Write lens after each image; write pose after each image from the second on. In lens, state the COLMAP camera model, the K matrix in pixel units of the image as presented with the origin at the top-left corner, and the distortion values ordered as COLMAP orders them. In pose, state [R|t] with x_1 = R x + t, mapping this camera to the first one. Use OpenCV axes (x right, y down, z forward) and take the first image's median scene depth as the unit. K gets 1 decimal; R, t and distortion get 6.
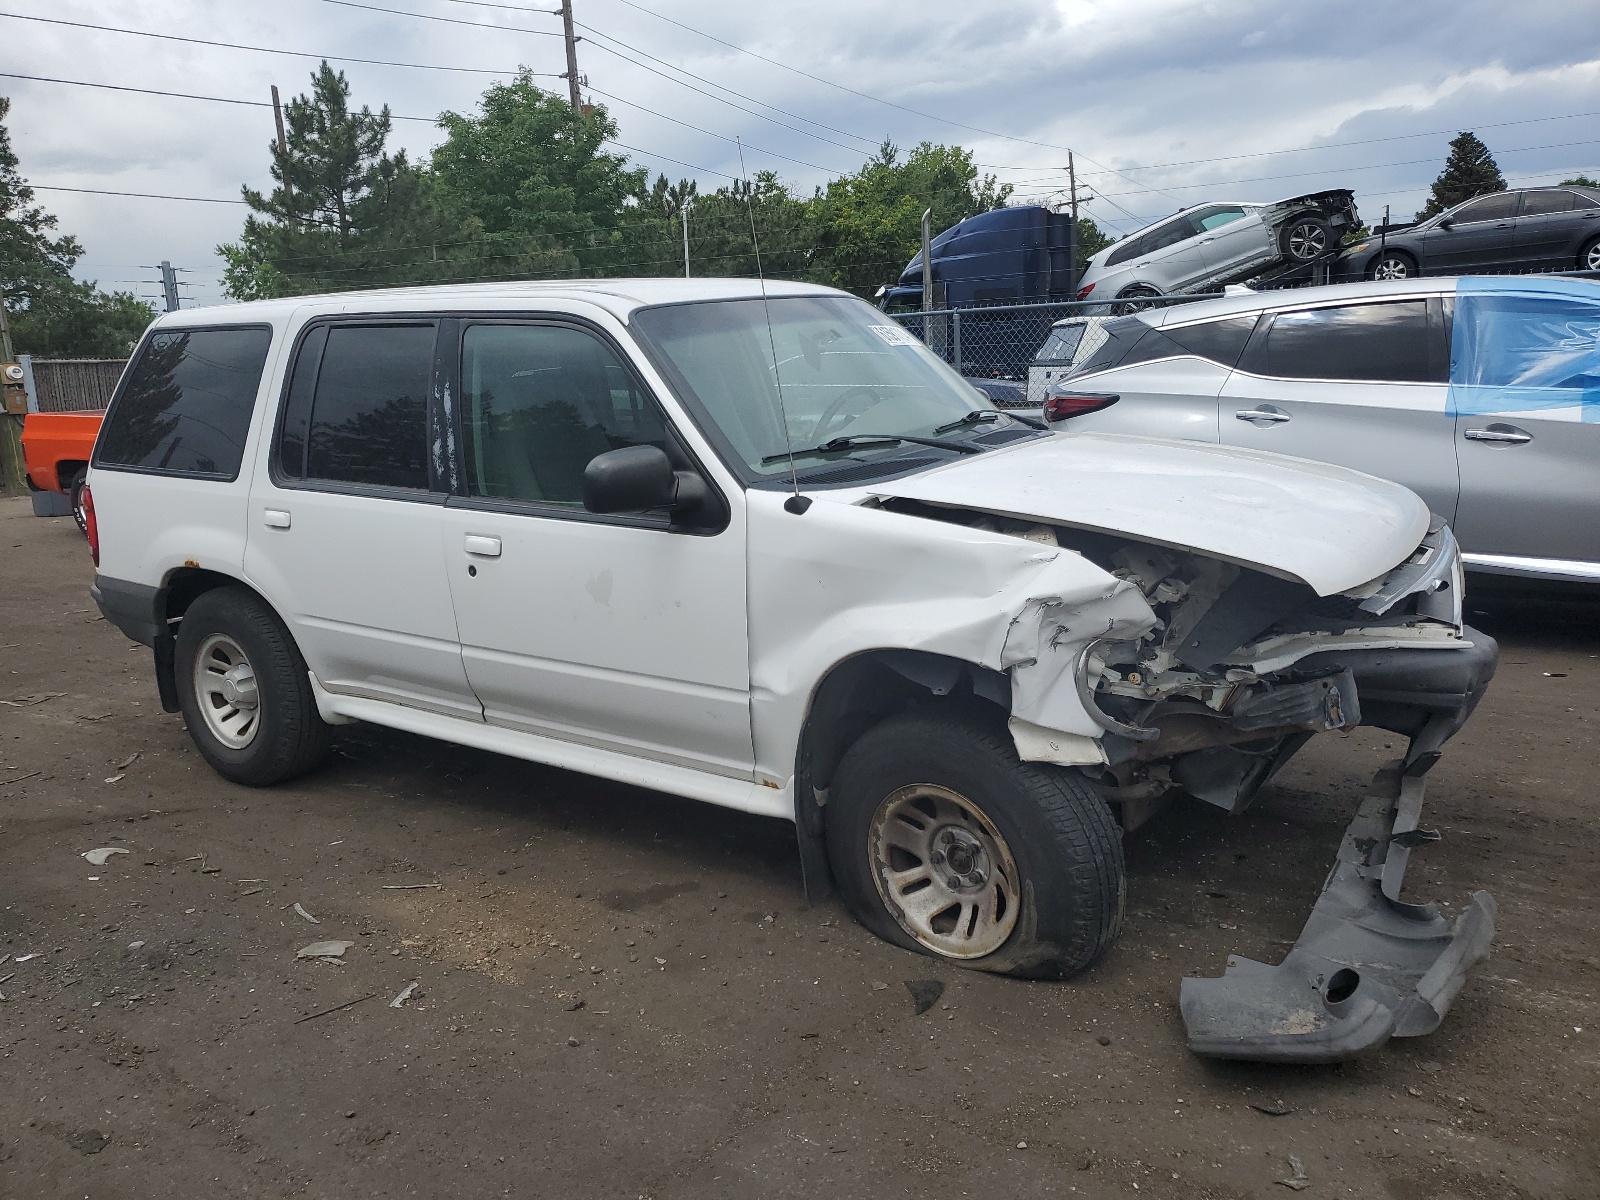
lens RADIAL K [[1235.5, 0, 801.8], [0, 1235.5, 587.1], [0, 0, 1]] dist [0.030776, -0.012635]
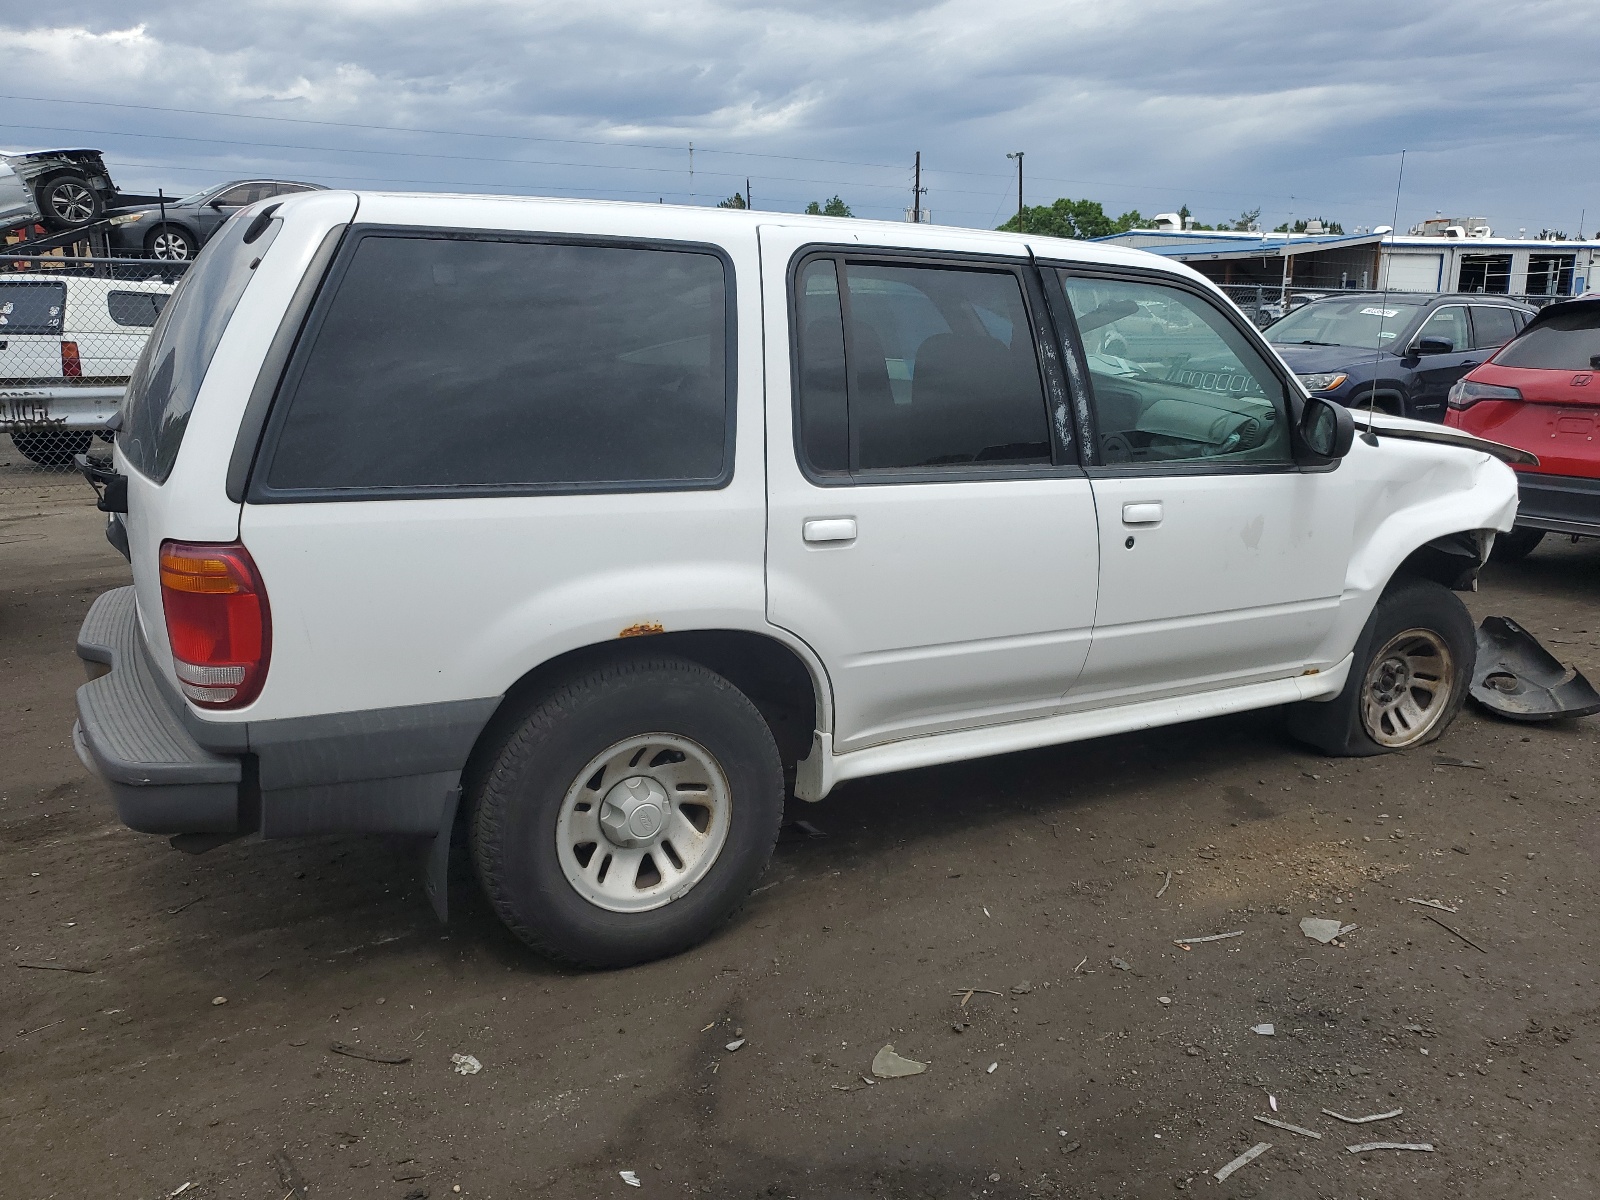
lens RADIAL K [[1235.5, 0, 800.3], [0, 1235.5, 614.7], [0, 0, 1]] dist [0.030776, -0.012635]
pose [[0.453122, -0.173783, 0.874346, -0.207630], [0.143678, 0.982228, 0.120766, -0.018667], [-0.879794, 0.070903, 0.470038, 0.134288]]
